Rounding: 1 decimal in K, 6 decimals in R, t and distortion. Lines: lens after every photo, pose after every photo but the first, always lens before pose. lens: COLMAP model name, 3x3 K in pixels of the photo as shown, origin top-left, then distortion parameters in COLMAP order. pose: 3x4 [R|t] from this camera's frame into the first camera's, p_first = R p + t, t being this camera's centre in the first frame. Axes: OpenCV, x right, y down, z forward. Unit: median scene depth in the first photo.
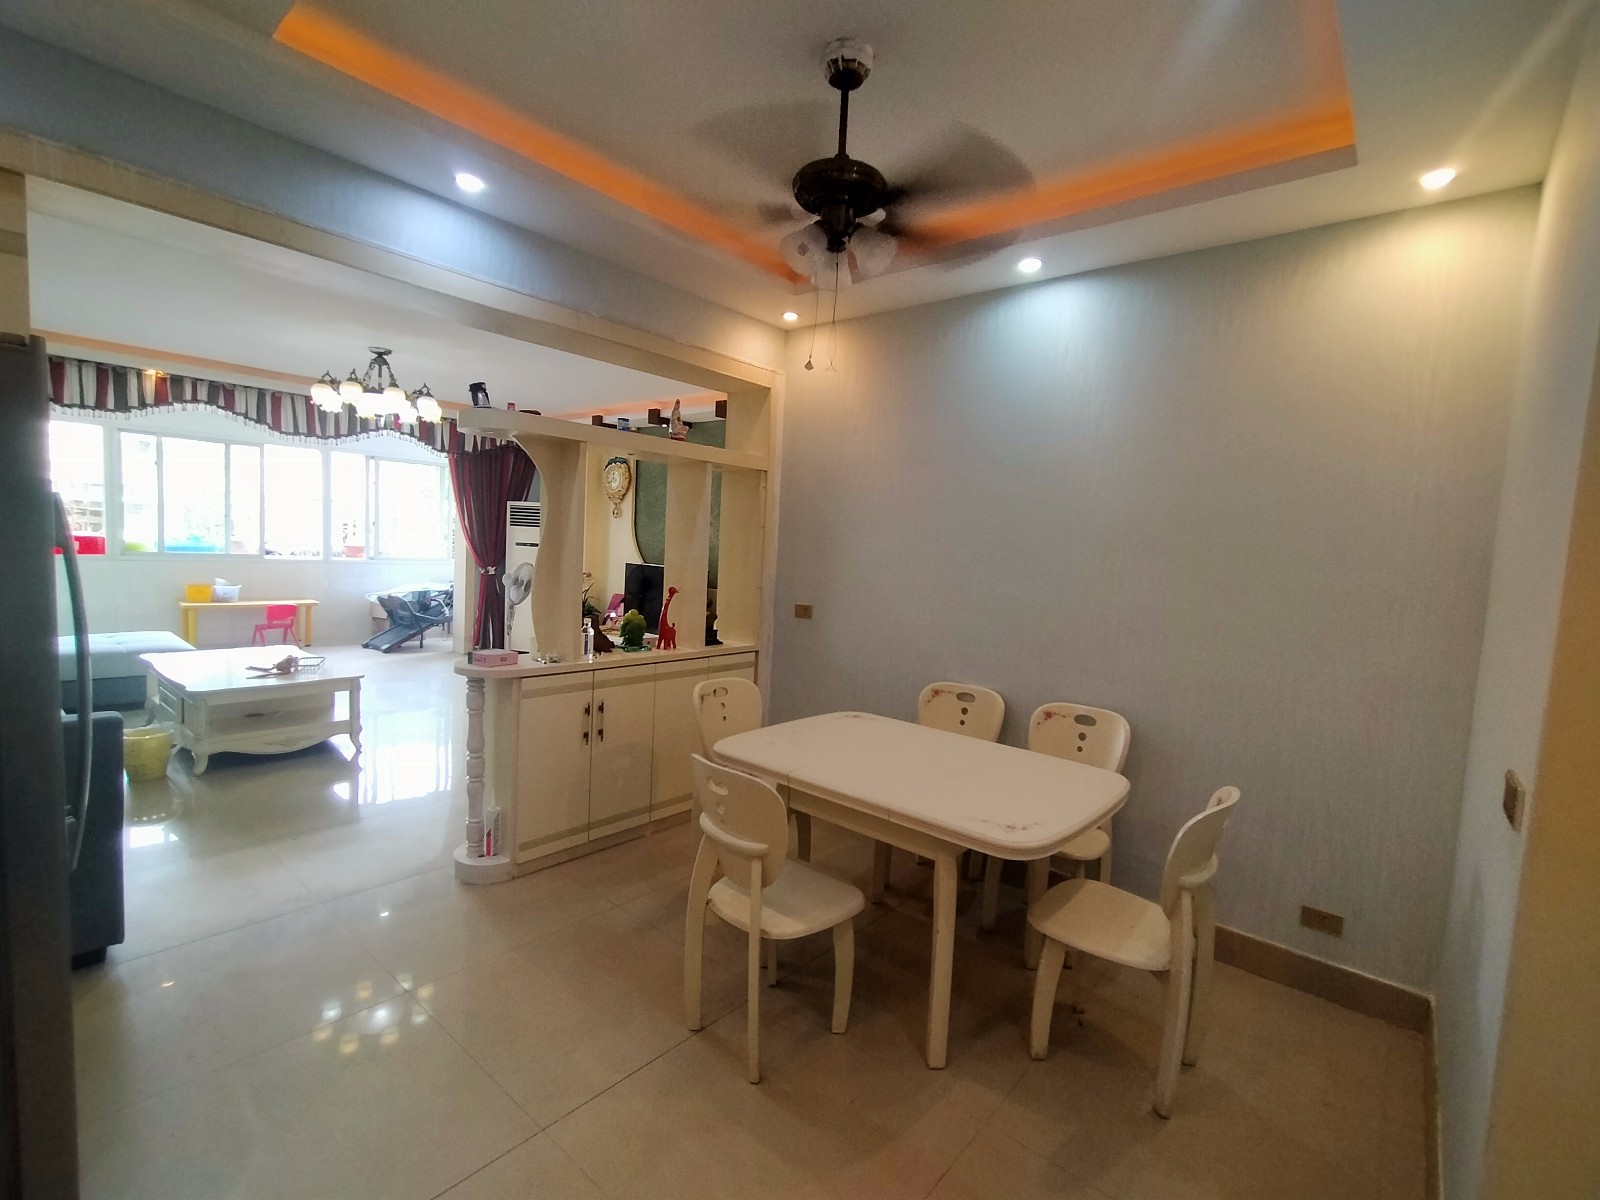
lens RADIAL K [[735.1, 0, 804.3], [0, 735.1, 600.5], [0, 0, 1]] dist [0.001531, 0.001656]
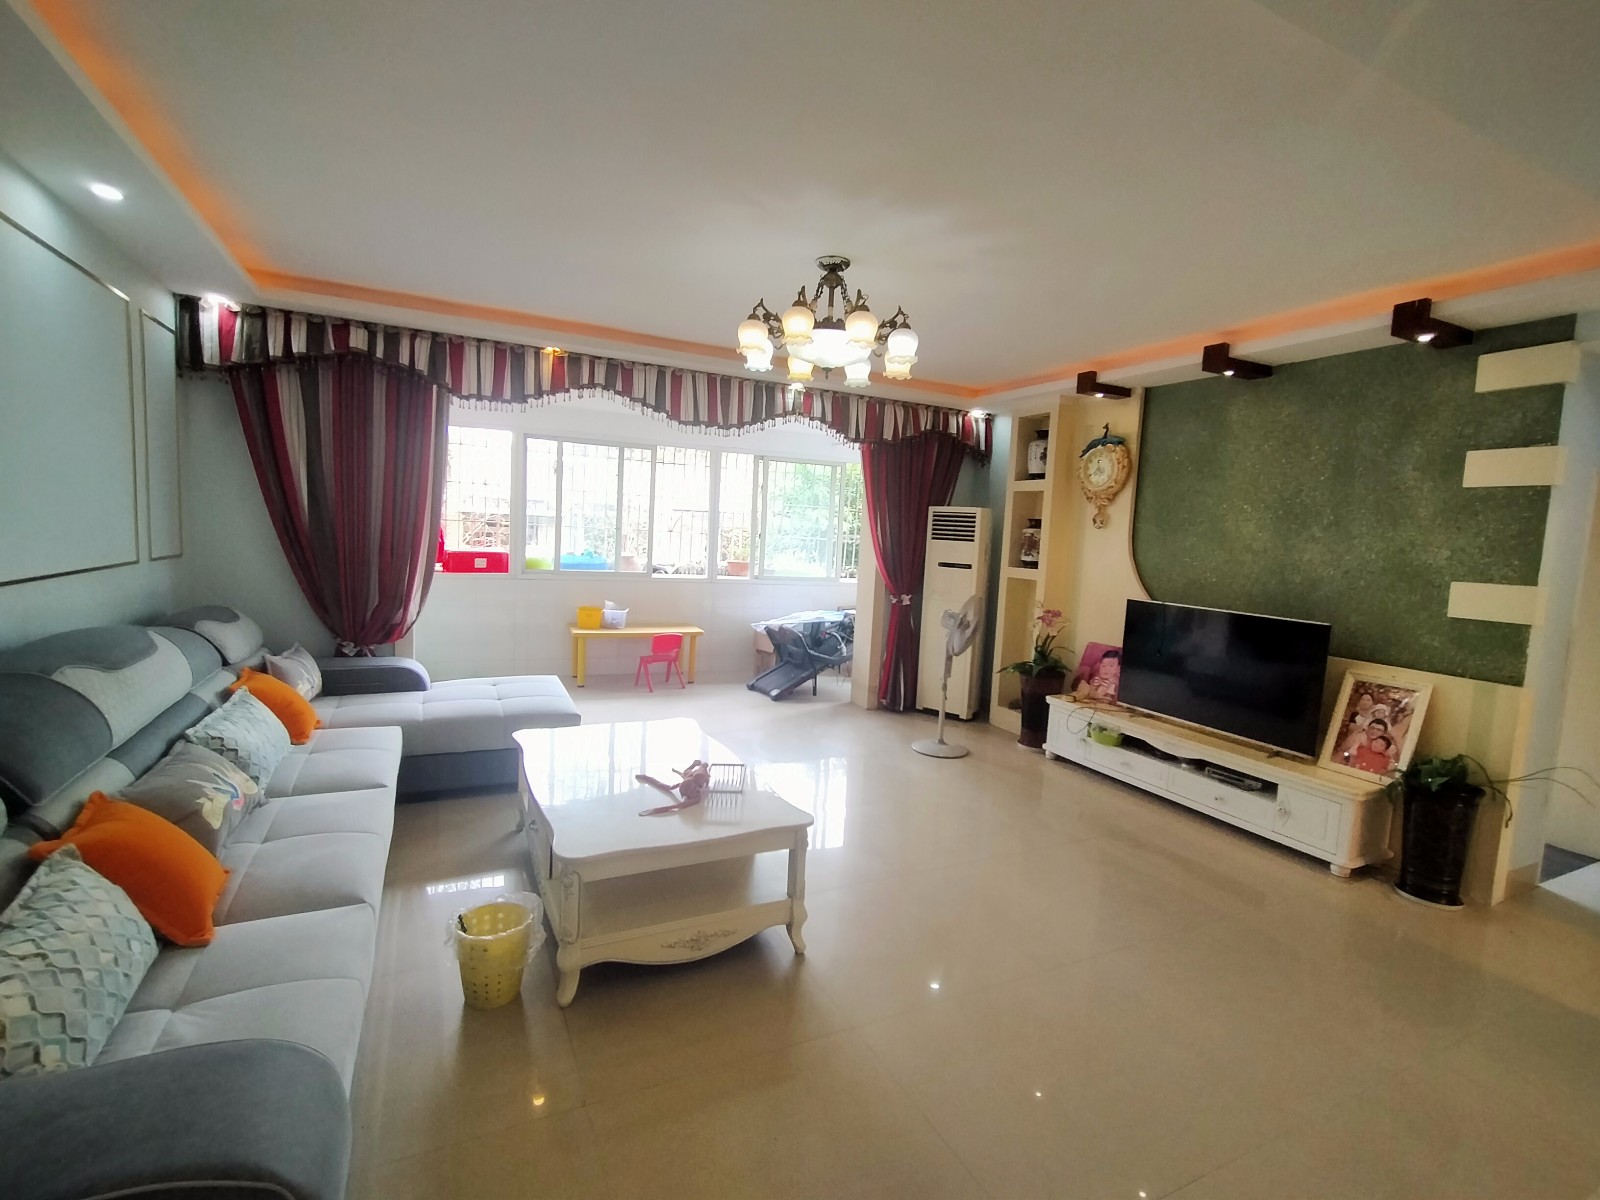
lens RADIAL K [[735.1, 0, 811.1], [0, 735.1, 594.6], [0, 0, 1]] dist [0.001531, 0.001656]
pose [[0.919717, 0.028385, -0.391555, -0.242133], [-0.034602, 0.999362, -0.008829, -0.039318], [0.391055, 0.021668, 0.920112, 0.303764]]
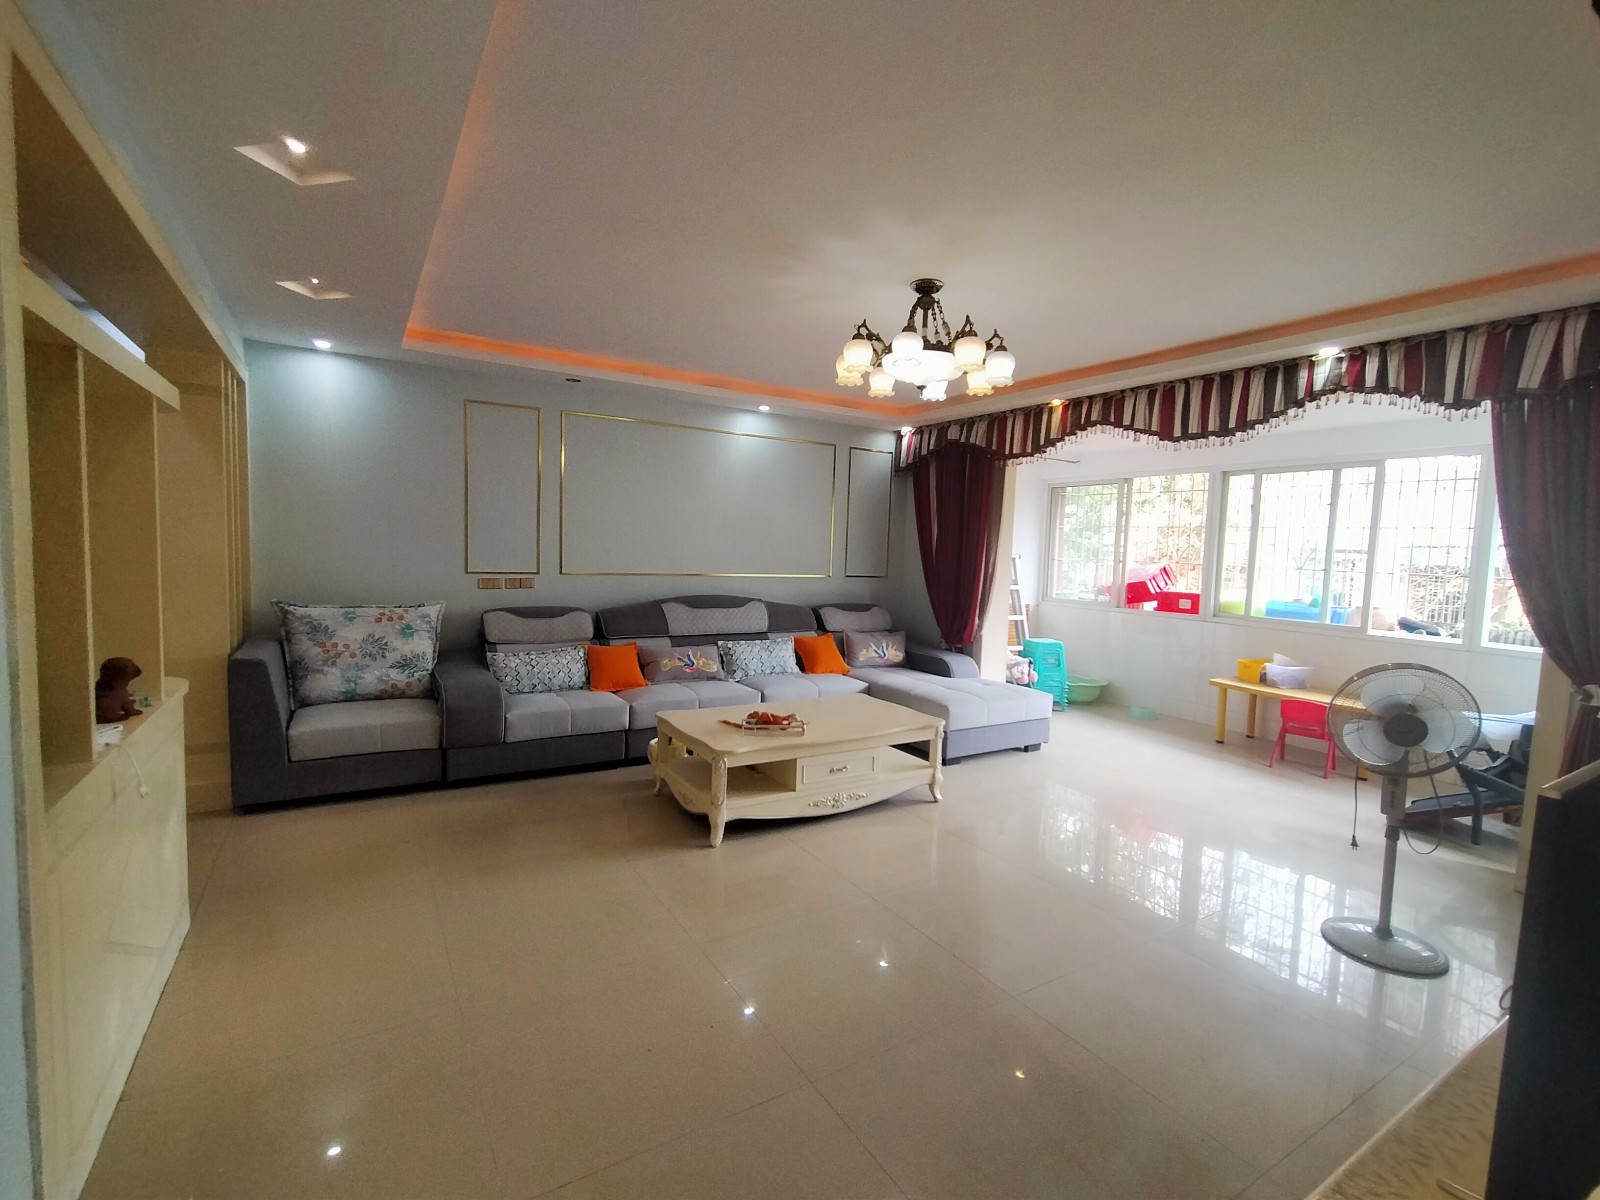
lens RADIAL K [[735.1, 0, 806.0], [0, 735.1, 604.7], [0, 0, 1]] dist [0.001531, 0.001656]
pose [[-0.307559, 0.011604, -0.951458, 0.049439], [-0.130294, 0.989993, 0.054192, -0.058943], [0.942566, 0.140636, -0.302970, 0.795887]]
